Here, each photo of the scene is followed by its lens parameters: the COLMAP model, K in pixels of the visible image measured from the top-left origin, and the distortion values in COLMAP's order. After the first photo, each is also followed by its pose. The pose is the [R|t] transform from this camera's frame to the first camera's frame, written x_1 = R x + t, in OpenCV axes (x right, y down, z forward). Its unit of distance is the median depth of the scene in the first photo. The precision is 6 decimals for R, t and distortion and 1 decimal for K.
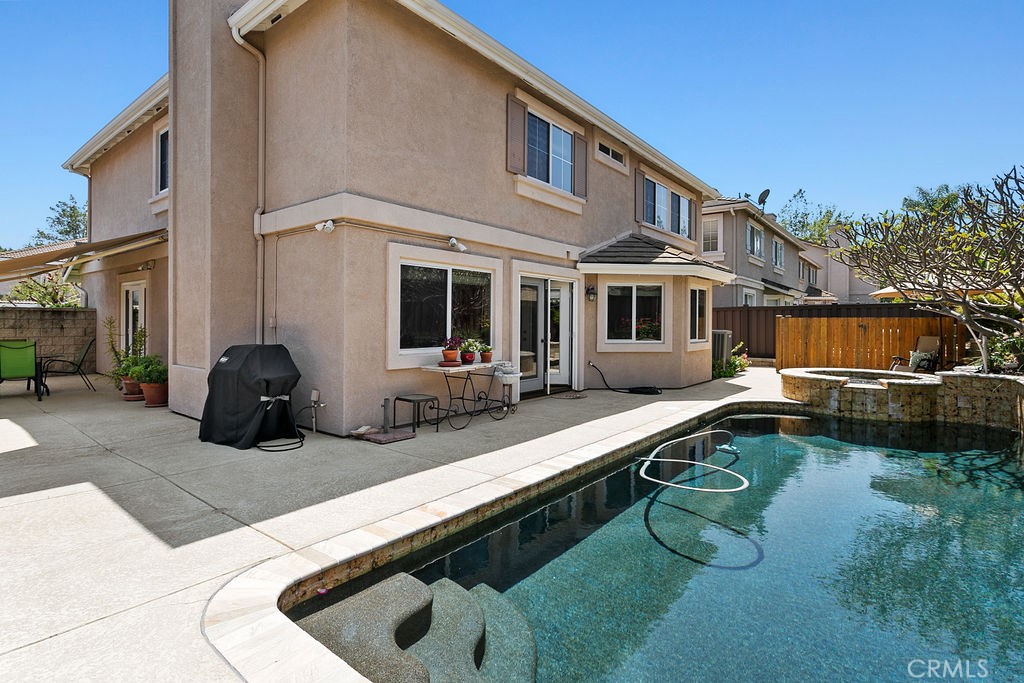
lens RADIAL K [[493.8, 0, 493.5], [0, 493.8, 322.5], [0, 0, 1]] dist [-0.016686, 0.005069]
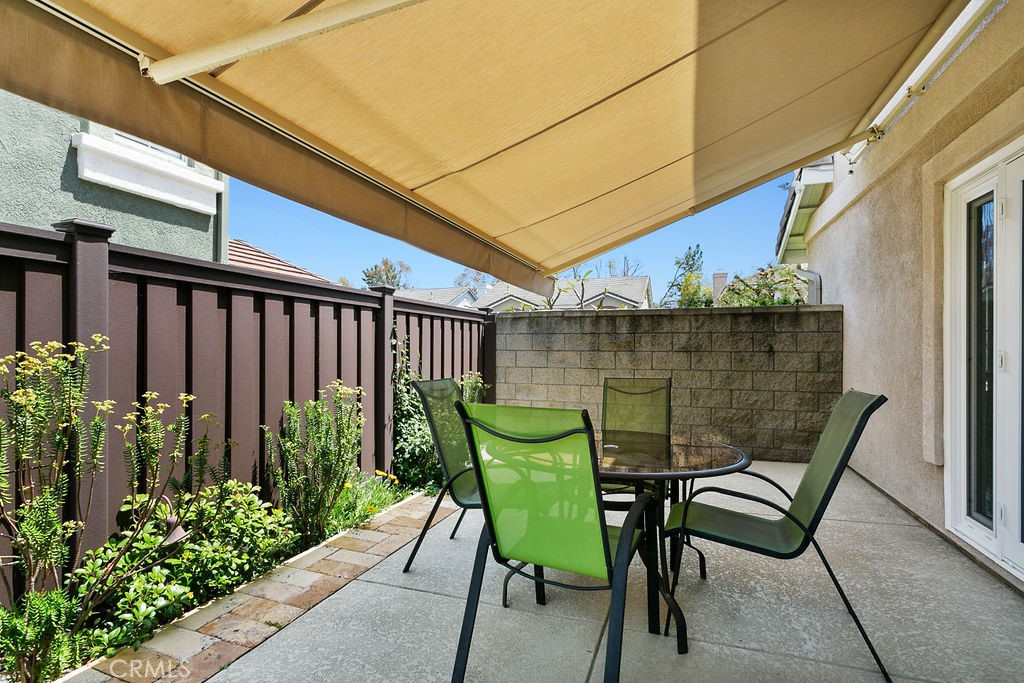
lens RADIAL K [[493.8, 0, 506.7], [0, 493.8, 348.6], [0, 0, 1]] dist [-0.016686, 0.005069]
pose [[0.310830, -0.003283, -0.950460, -1.014831], [-0.002881, 0.999986, -0.004396, 0.020753], [0.950461, 0.004104, 0.310816, 1.205666]]
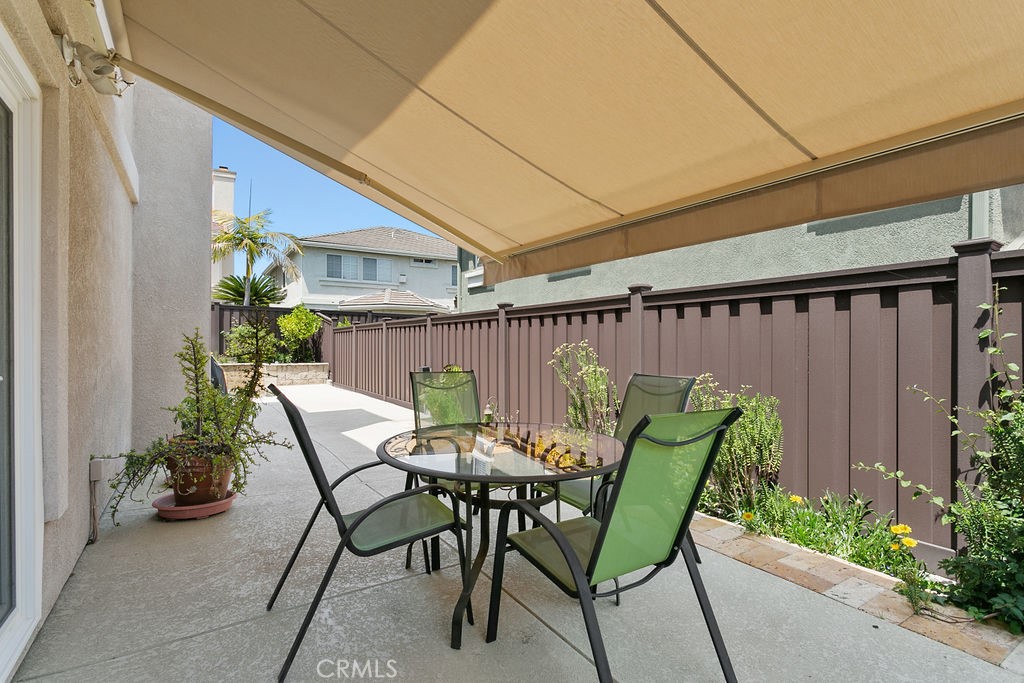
lens RADIAL K [[493.8, 0, 506.5], [0, 493.8, 340.2], [0, 0, 1]] dist [-0.016686, 0.005069]
pose [[-0.946196, 0.000180, 0.323595, -1.151292], [-0.001266, 0.999990, -0.004260, 0.019217], [-0.323592, -0.004440, -0.946186, 1.370886]]
